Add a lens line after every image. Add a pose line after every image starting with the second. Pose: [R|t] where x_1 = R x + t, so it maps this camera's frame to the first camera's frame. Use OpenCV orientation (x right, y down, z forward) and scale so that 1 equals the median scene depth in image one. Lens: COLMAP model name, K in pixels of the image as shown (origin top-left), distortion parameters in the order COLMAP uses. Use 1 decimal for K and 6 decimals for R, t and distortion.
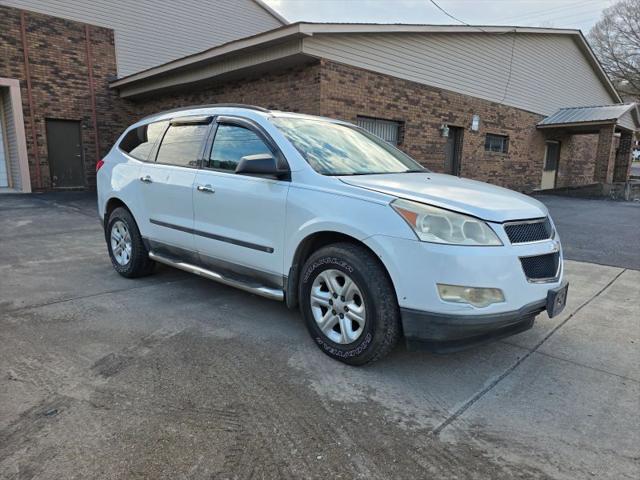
lens RADIAL K [[427.3, 0, 323.5], [0, 427.3, 241.4], [0, 0, 1]] dist [0.050719, -0.038375]
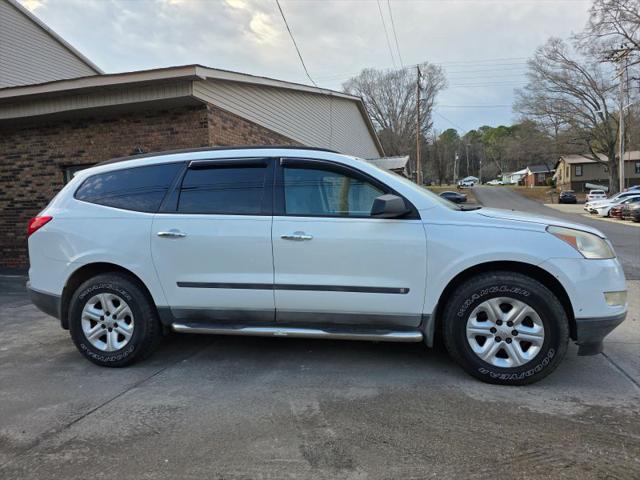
lens RADIAL K [[427.3, 0, 323.5], [0, 427.3, 241.4], [0, 0, 1]] dist [0.050719, -0.038375]
pose [[0.869032, -0.081309, 0.488029, -0.625999], [0.133388, 0.988382, -0.072854, -0.037184], [-0.476436, 0.128410, 0.869782, 0.188774]]
